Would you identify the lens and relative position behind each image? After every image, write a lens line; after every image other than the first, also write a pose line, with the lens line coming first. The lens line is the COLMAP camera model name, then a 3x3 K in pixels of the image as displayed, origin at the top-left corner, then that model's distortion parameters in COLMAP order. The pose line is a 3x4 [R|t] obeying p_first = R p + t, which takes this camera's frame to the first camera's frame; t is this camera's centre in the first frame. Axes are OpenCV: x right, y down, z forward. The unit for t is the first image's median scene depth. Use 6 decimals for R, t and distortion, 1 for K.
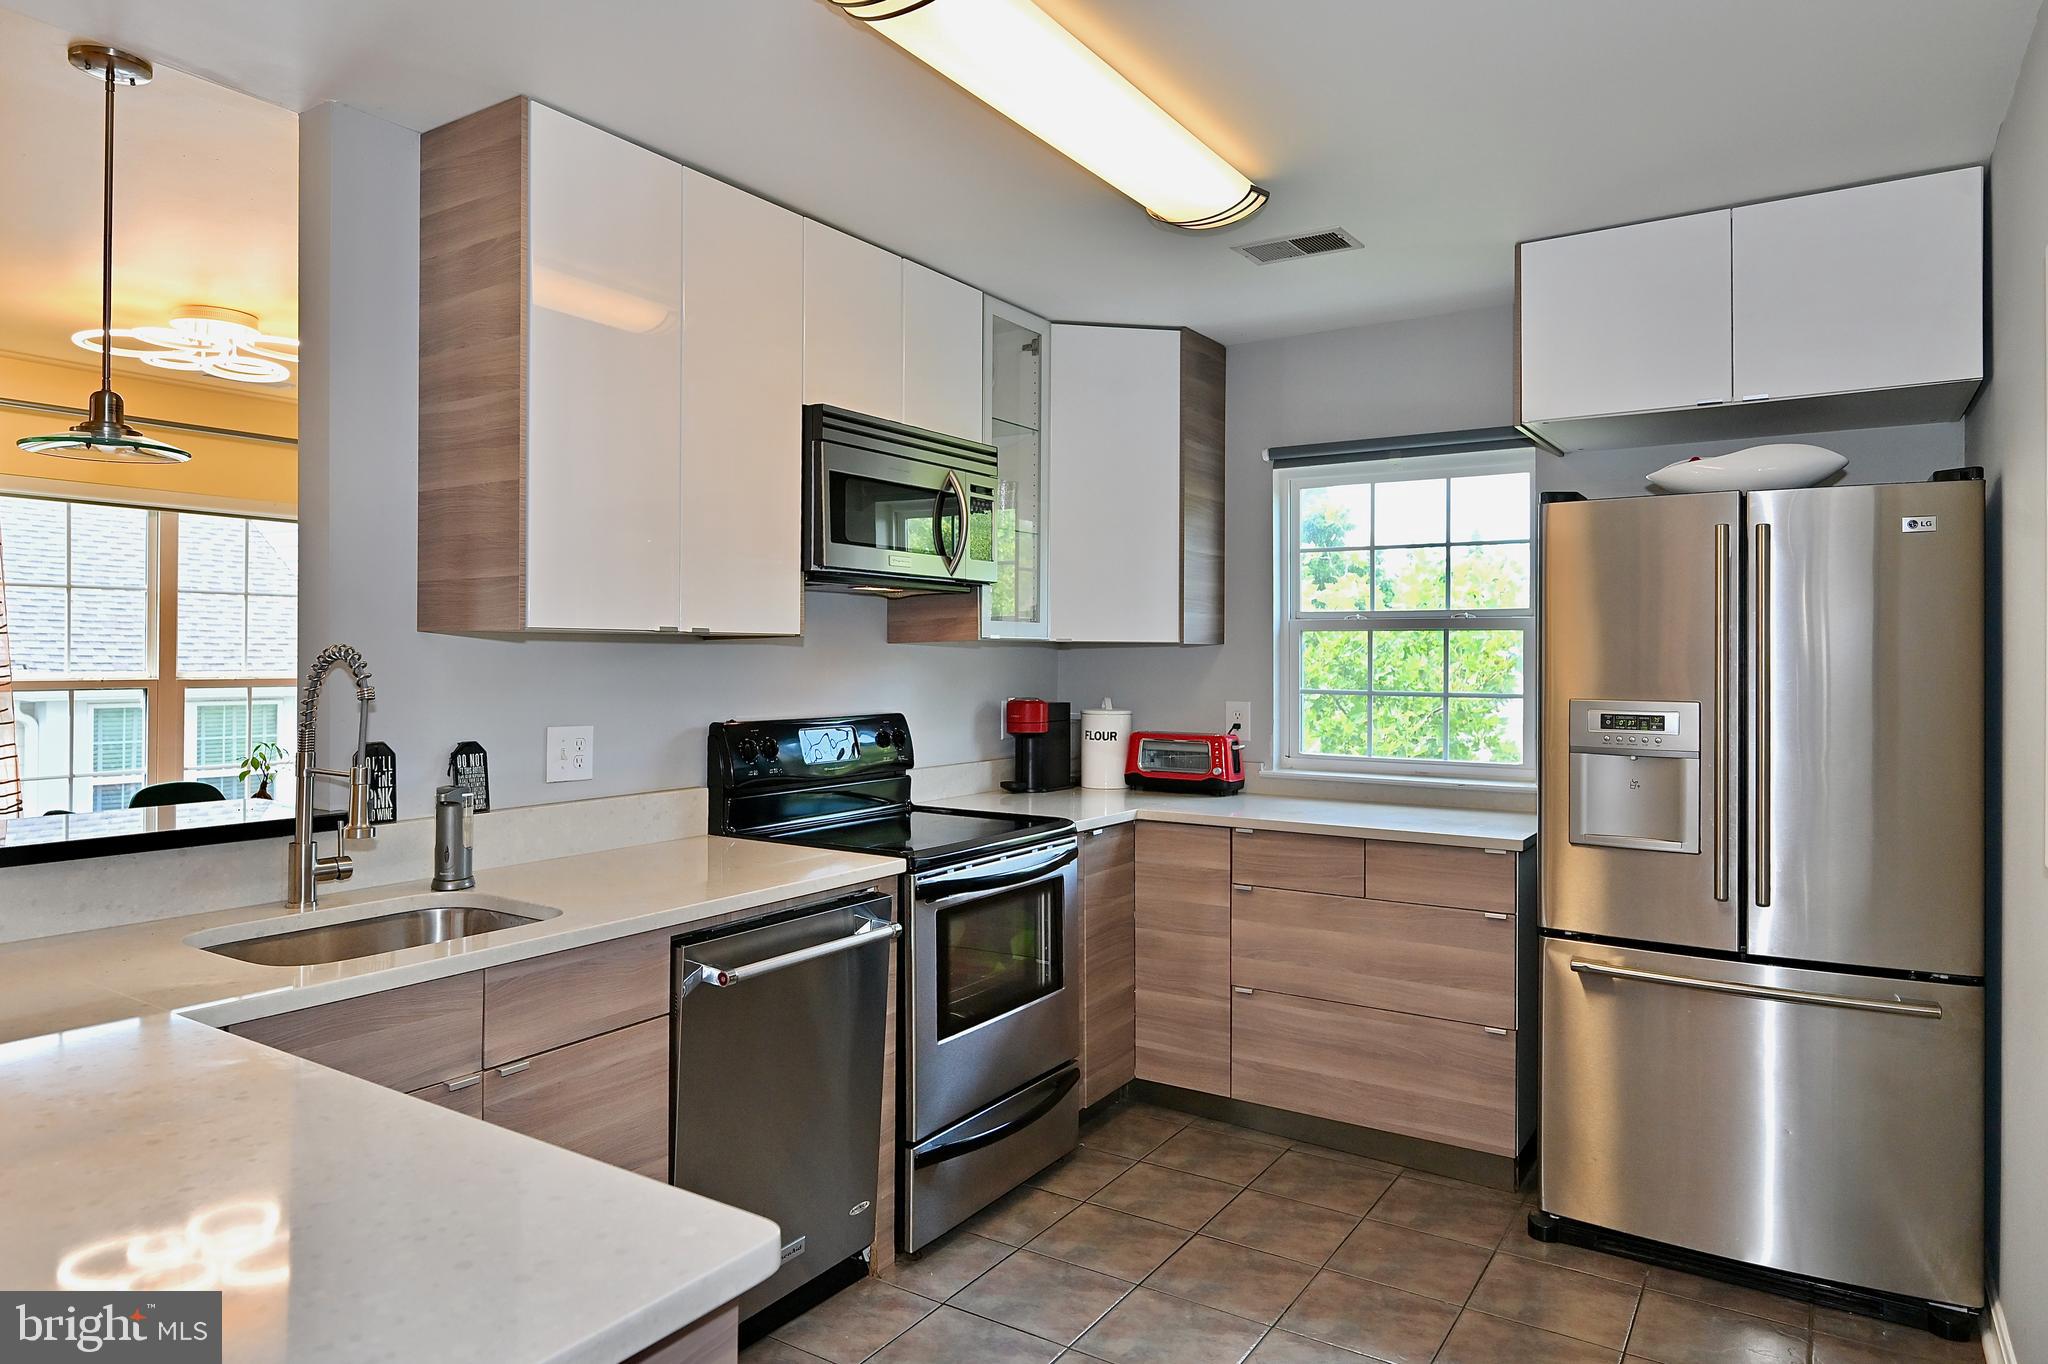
lens RADIAL K [[1251.6, 0, 943.9], [0, 1251.6, 661.5], [0, 0, 1]] dist [0.000631, 0.000425]
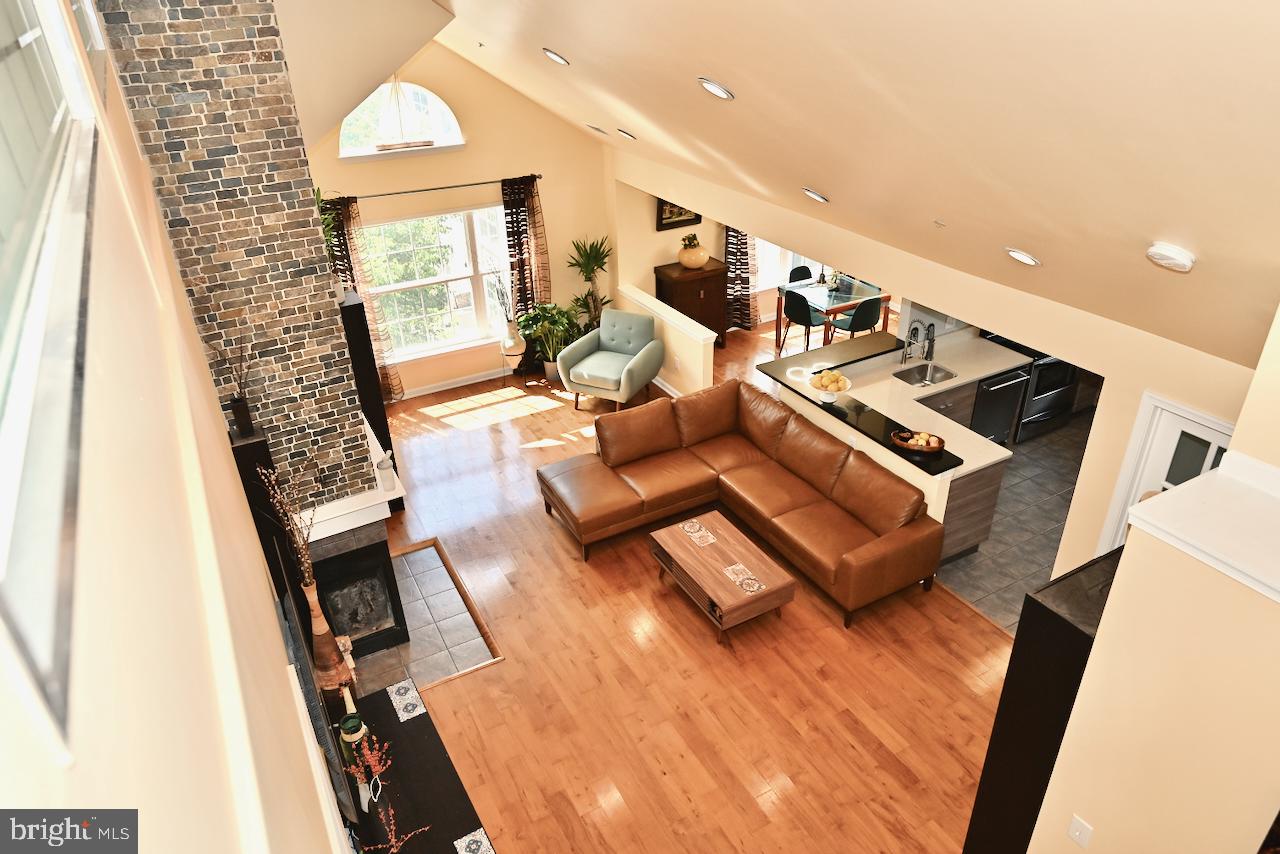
lens RADIAL K [[829.1, 0, 640.0], [0, 829.1, 427.0], [0, 0, 1]] dist [-0.000398, 0.000461]
pose [[0.900940, 0.187297, -0.391442, -0.084128], [0.028857, 0.874202, 0.484704, -0.953910], [0.432982, -0.447985, 0.782199, -1.701188]]
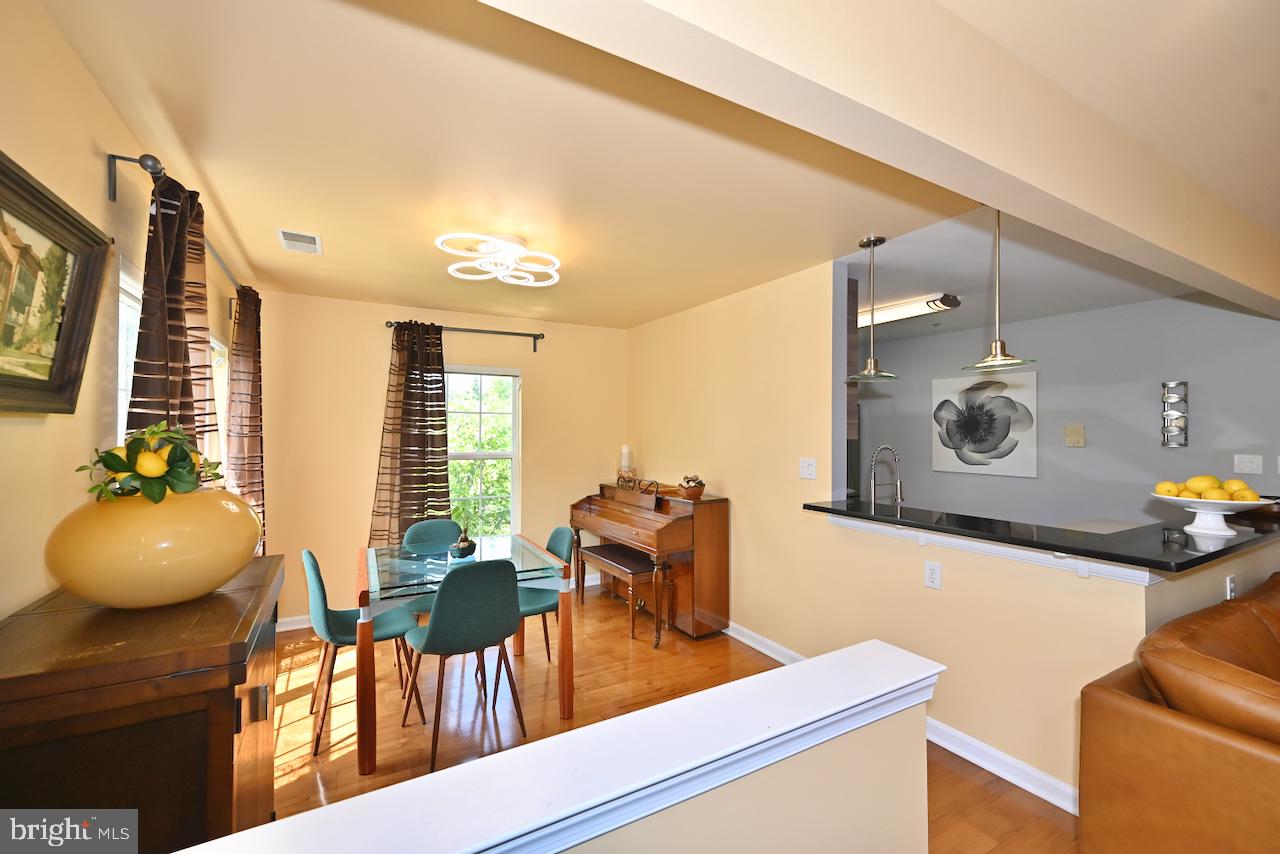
lens RADIAL K [[528.1, 0, 640.0], [0, 528.1, 427.0], [0, 0, 1]] dist [-0.001826, -0.000089]
pose [[0.426135, 0.001432, 0.904659, -1.503896], [0.002388, 0.999993, -0.002708, -0.043558], [-0.904656, 0.003314, 0.426129, 0.736260]]
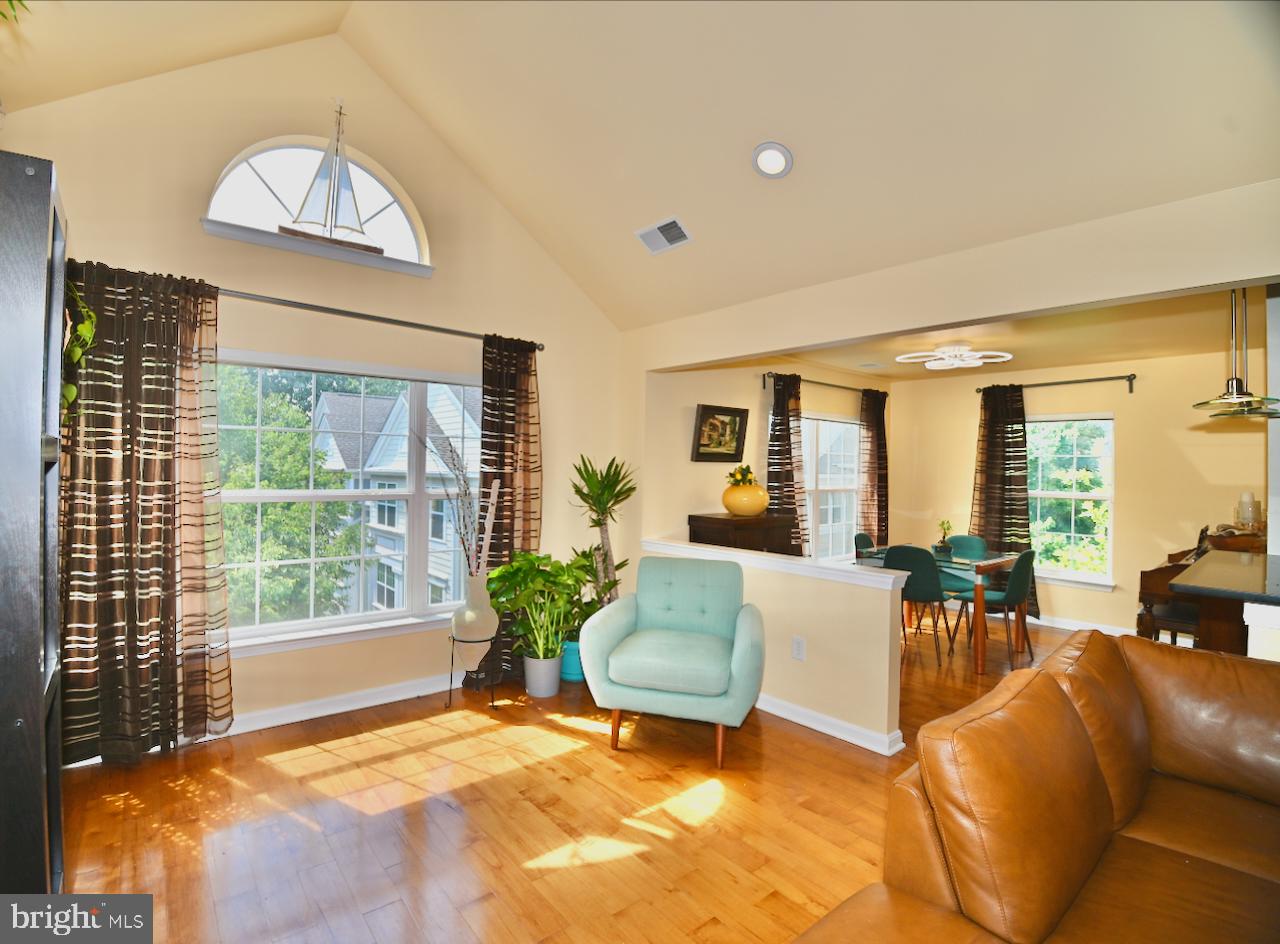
lens RADIAL K [[594.8, 0, 575.4], [0, 594.8, 461.7], [0, 0, 1]] dist [-0.040665, -0.001437]
pose [[0.953496, 0.006737, -0.301330, -1.251796], [-0.011074, 0.999858, -0.012685, -0.032030], [0.301202, 0.015432, 0.953436, -0.396706]]
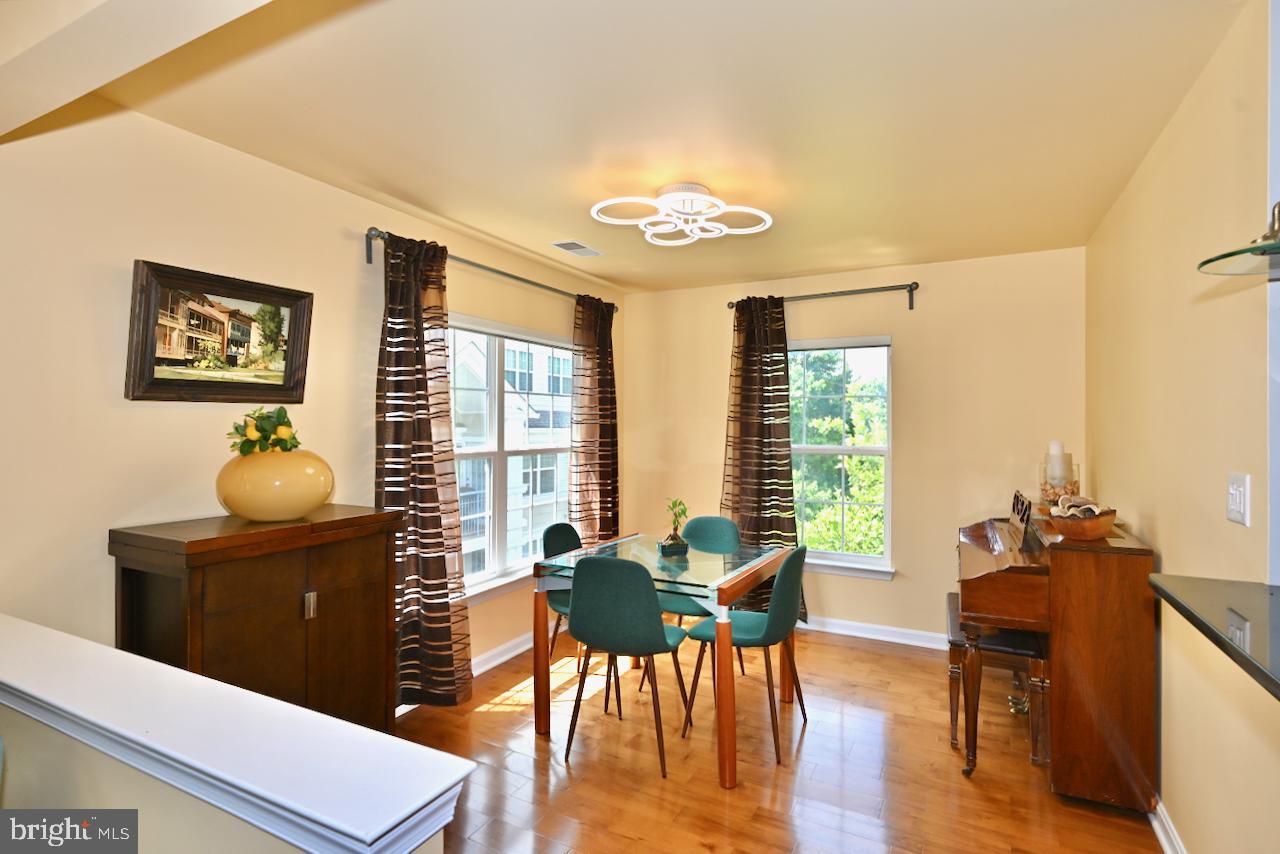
lens RADIAL K [[629.2, 0, 643.2], [0, 629.2, 423.3], [0, 0, 1]] dist [-0.001416, -0.000031]
pose [[0.990425, -0.003365, 0.138011, -0.964000], [0.003905, 0.999986, -0.003647, -0.024474], [-0.137997, 0.004151, 0.990424, 0.427555]]
